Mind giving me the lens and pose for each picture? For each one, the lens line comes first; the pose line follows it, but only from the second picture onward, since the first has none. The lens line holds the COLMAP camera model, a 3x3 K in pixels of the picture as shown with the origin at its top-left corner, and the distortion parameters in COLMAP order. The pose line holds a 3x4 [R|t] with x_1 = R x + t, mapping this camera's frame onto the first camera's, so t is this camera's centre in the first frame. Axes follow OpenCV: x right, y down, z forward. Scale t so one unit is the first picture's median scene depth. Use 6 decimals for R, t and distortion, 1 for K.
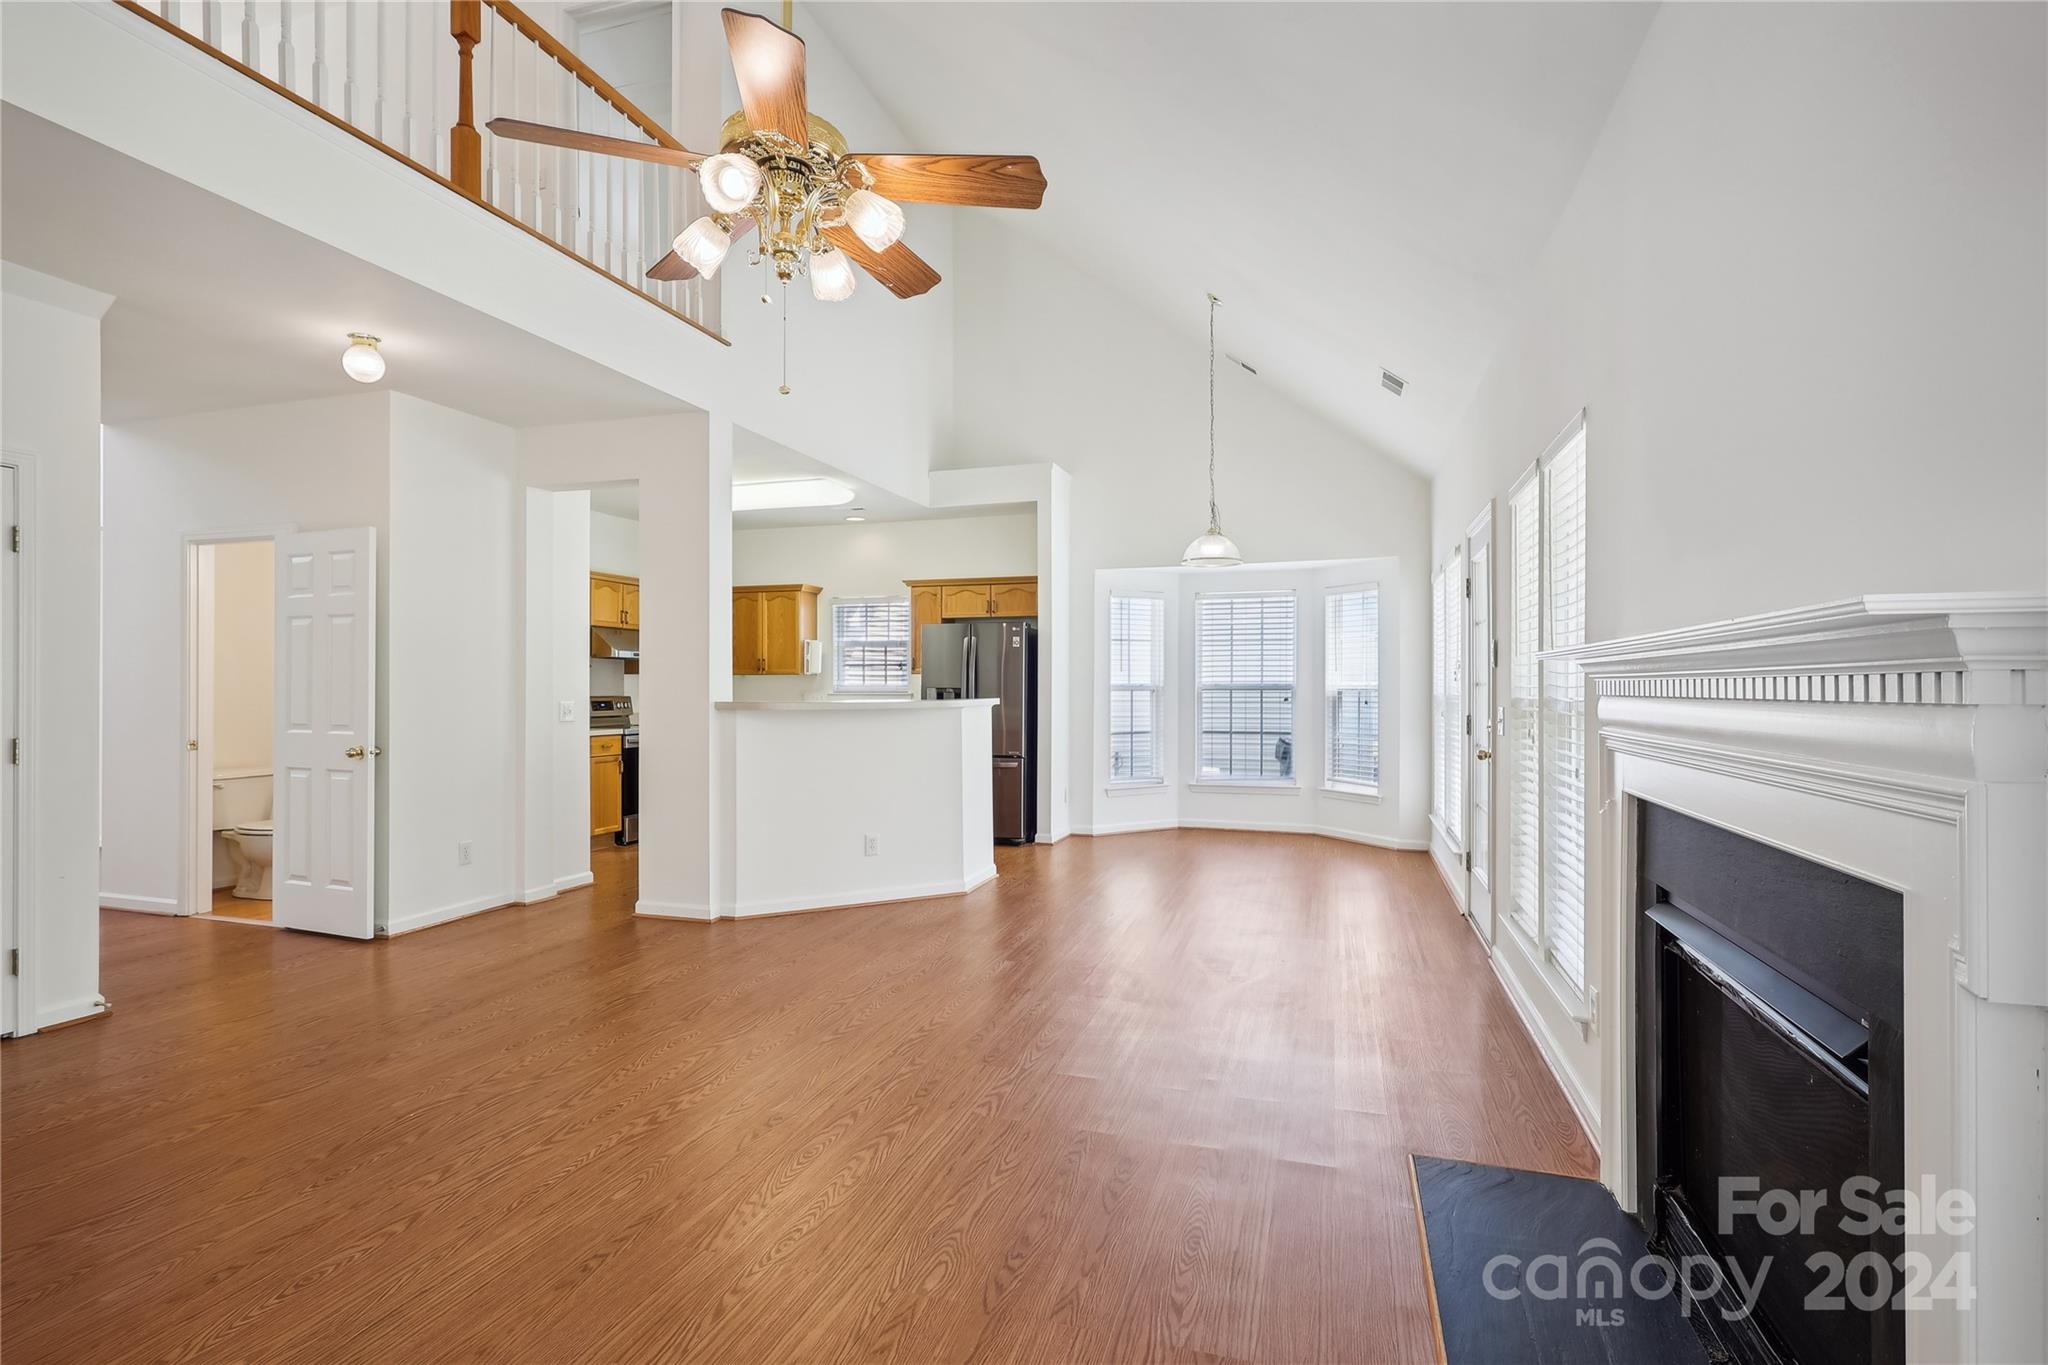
lens RADIAL K [[982.5, 0, 1012.0], [0, 982.5, 681.4], [0, 0, 1]] dist [-0.000192, 0.000537]
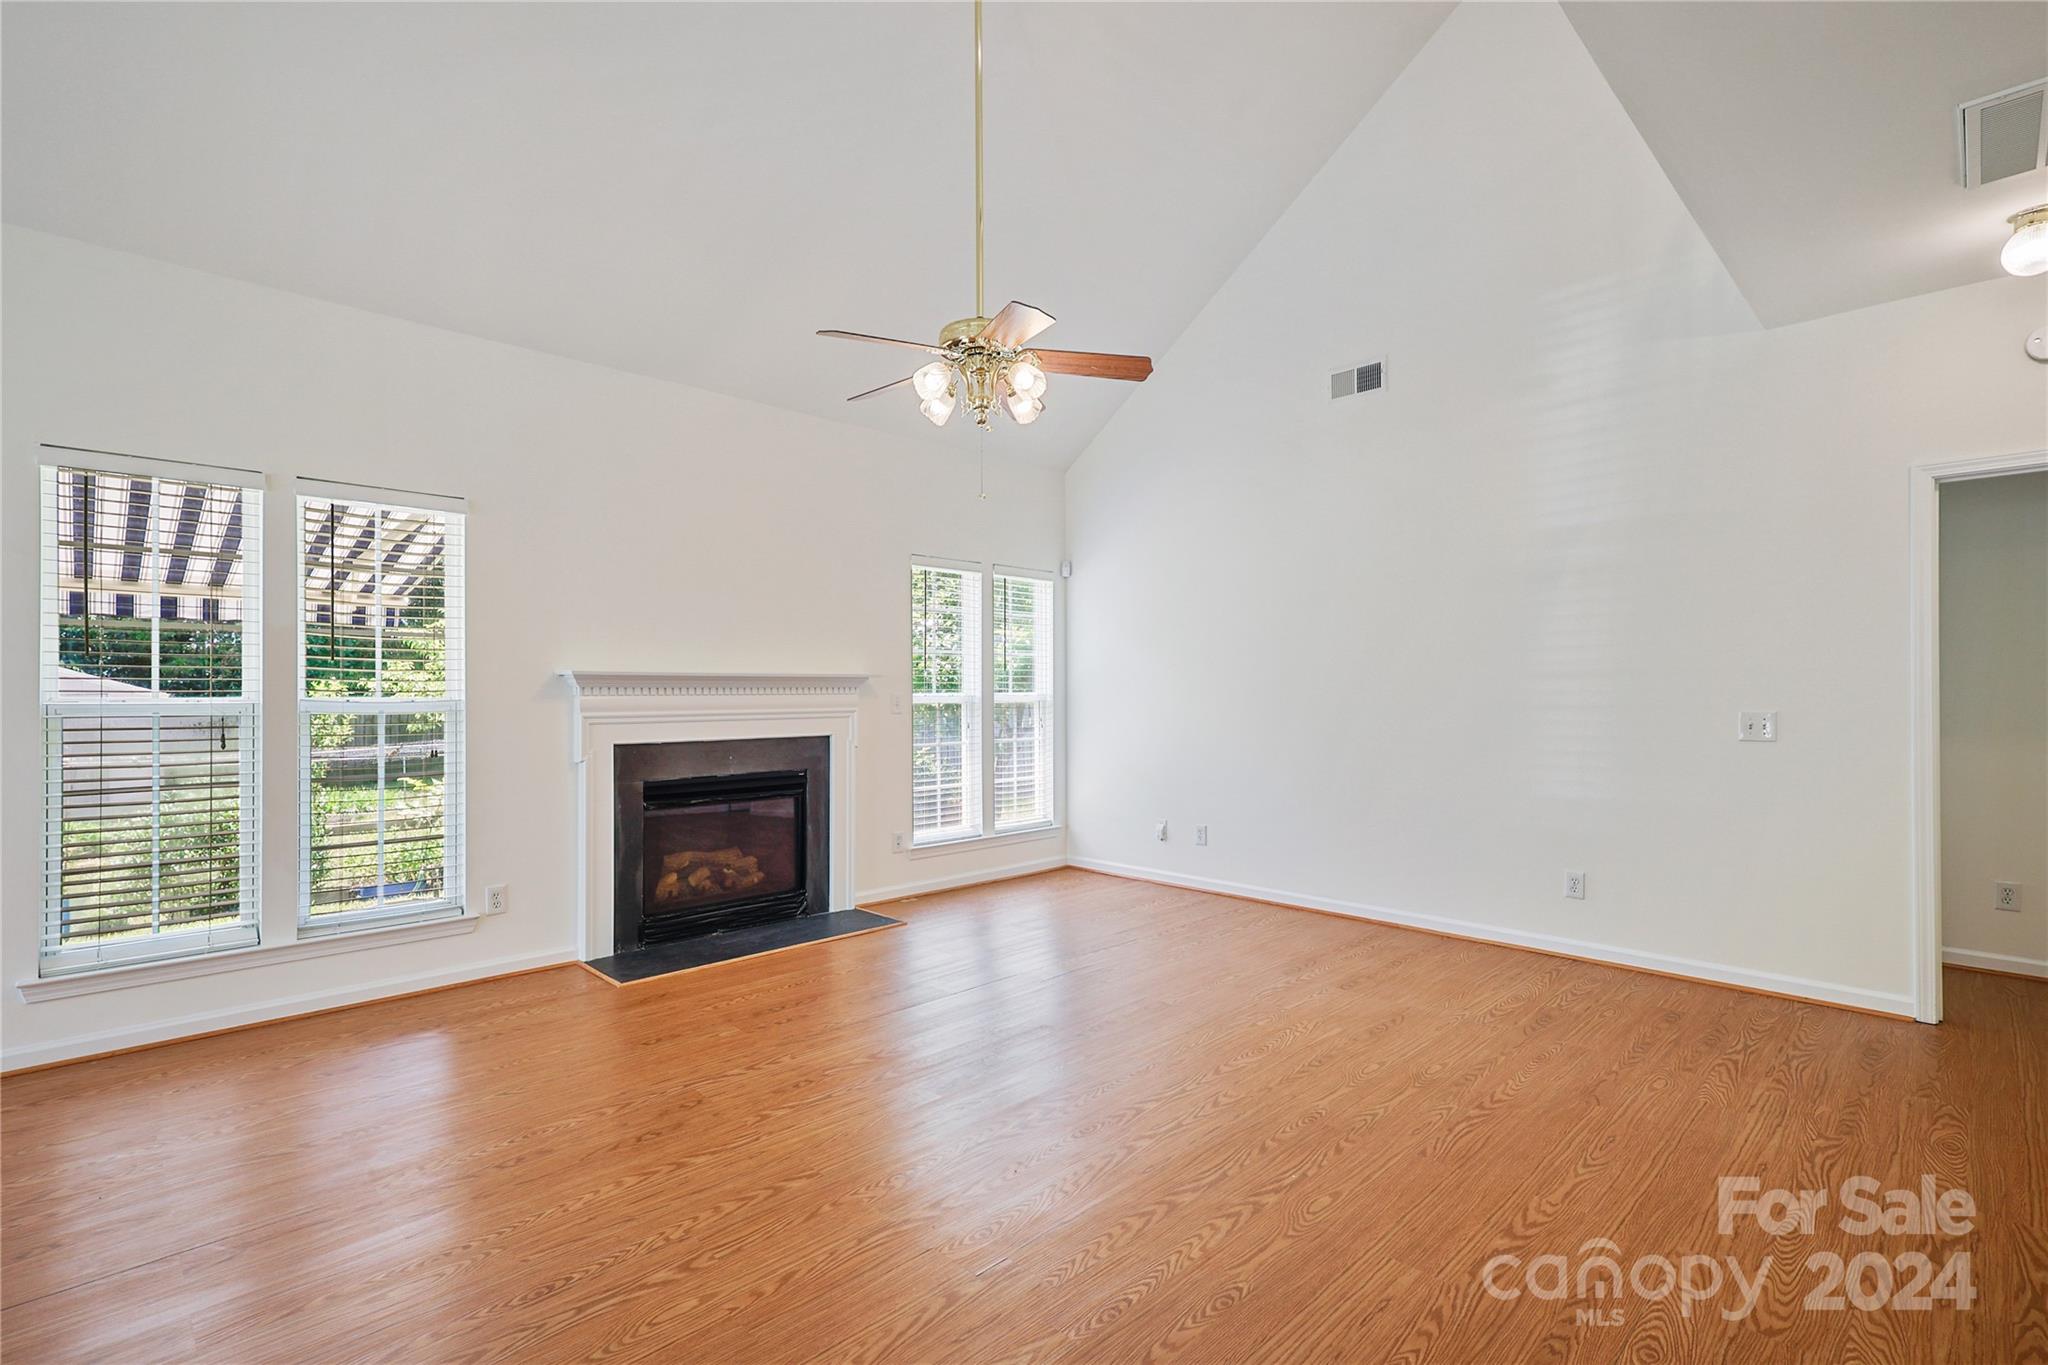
lens RADIAL K [[954.3, 0, 1024.0], [0, 954.3, 682.5], [0, 0, 1]] dist [0.015569, -0.001342]
pose [[-0.892651, 0.006471, 0.450701, -0.272796], [-0.000595, 0.999879, -0.015534, 0.005385], [-0.450747, -0.014134, -0.892540, 0.652219]]
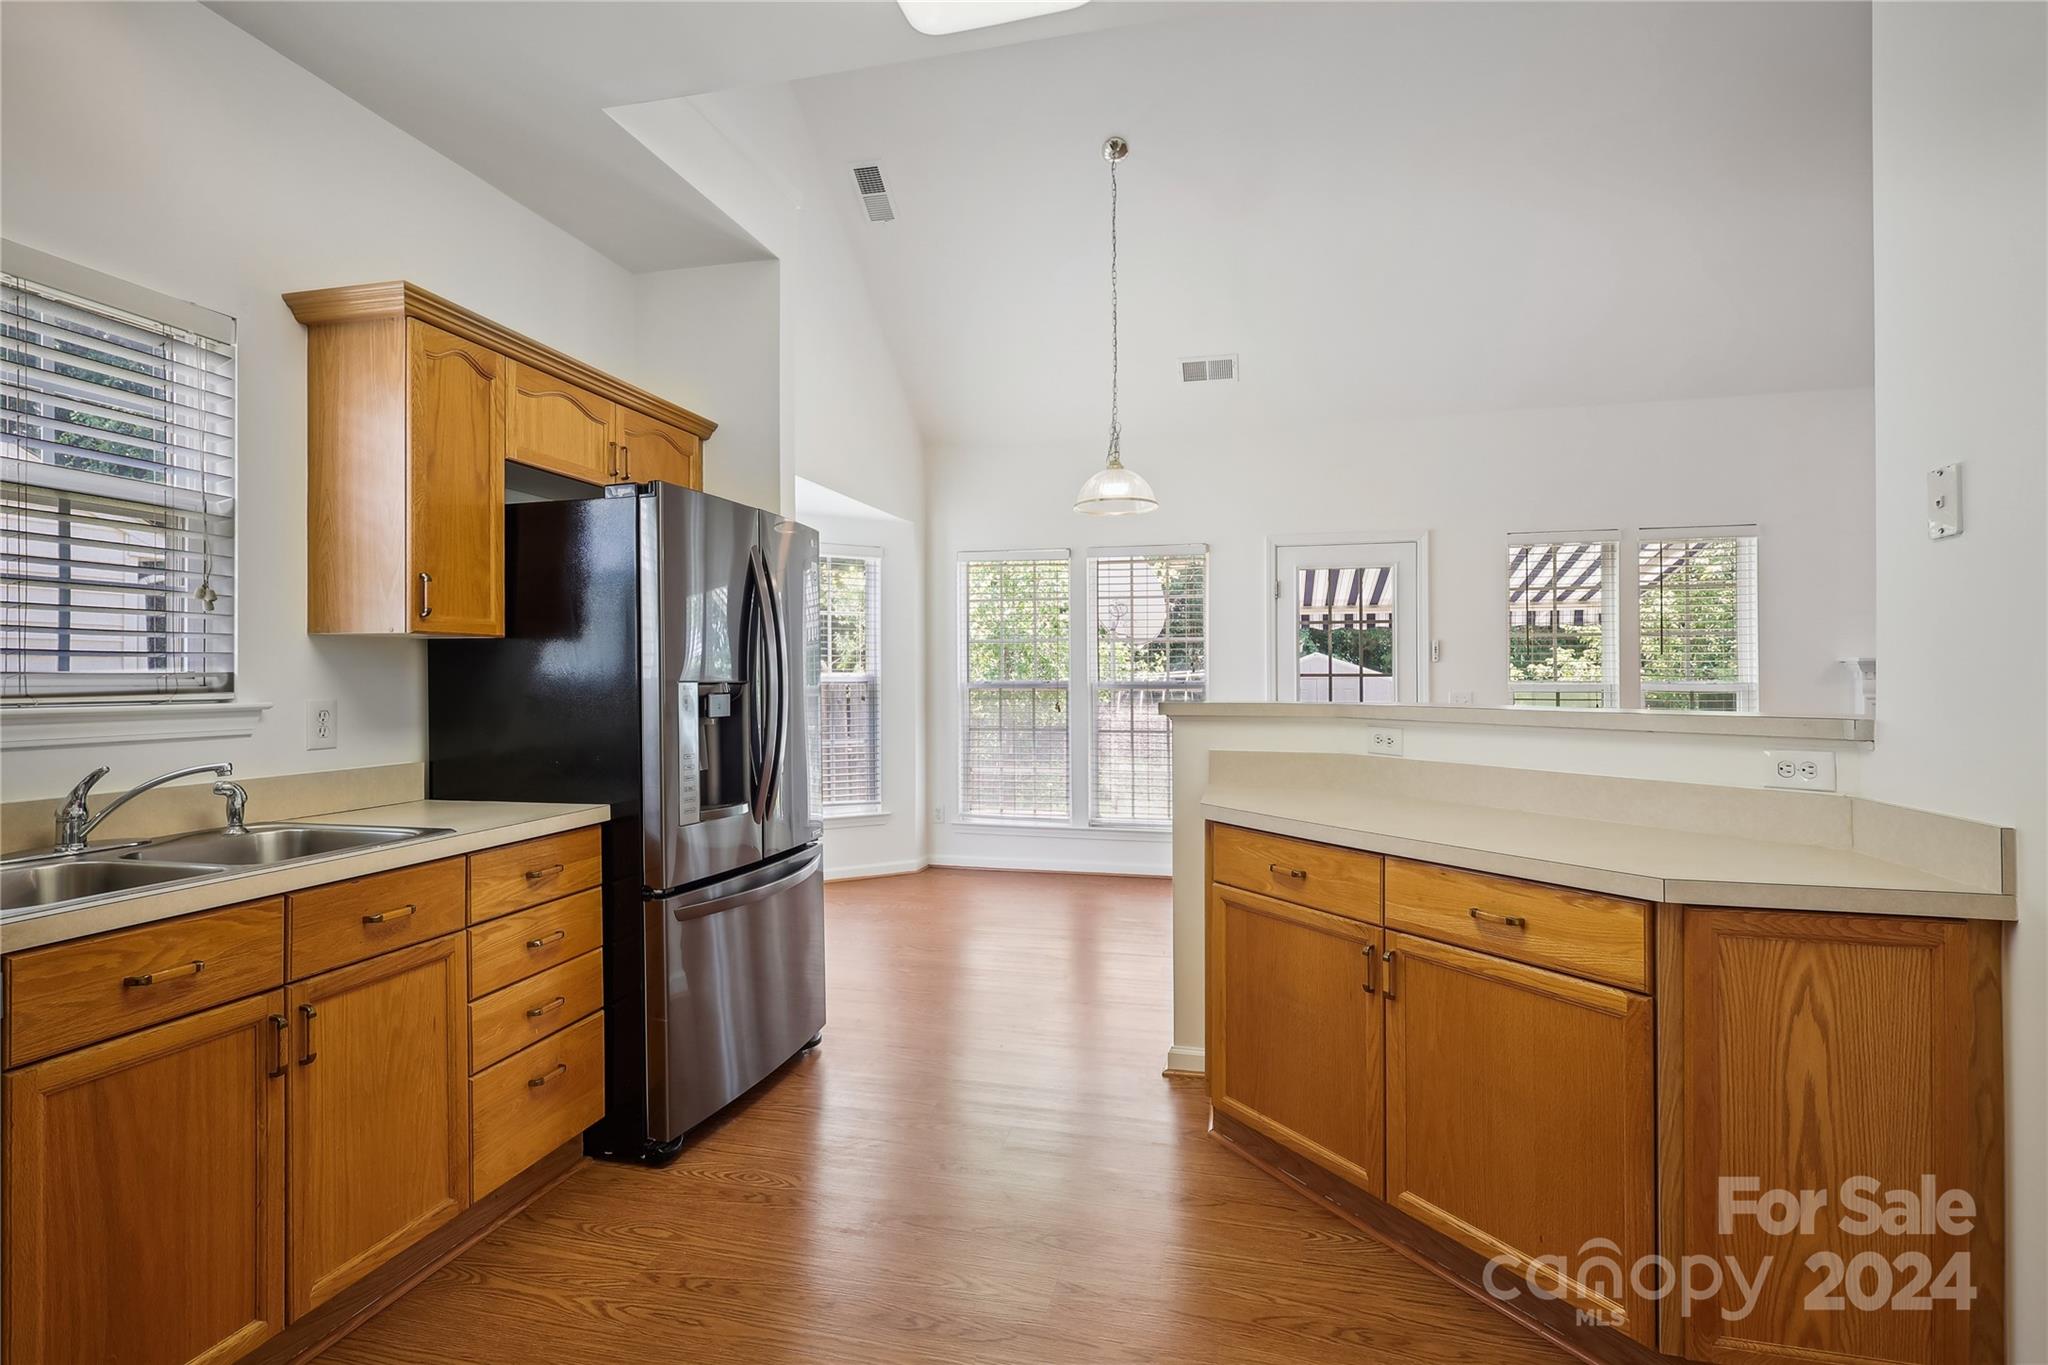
lens RADIAL K [[970.2, 0, 1010.4], [0, 970.2, 674.9], [0, 0, 1]] dist [-0.001725, 0.000183]
pose [[-0.071333, 0.002885, 0.997448, -0.392697], [-0.002512, 0.999992, -0.003072, 0.005047], [-0.997449, -0.002725, -0.071325, 0.874132]]
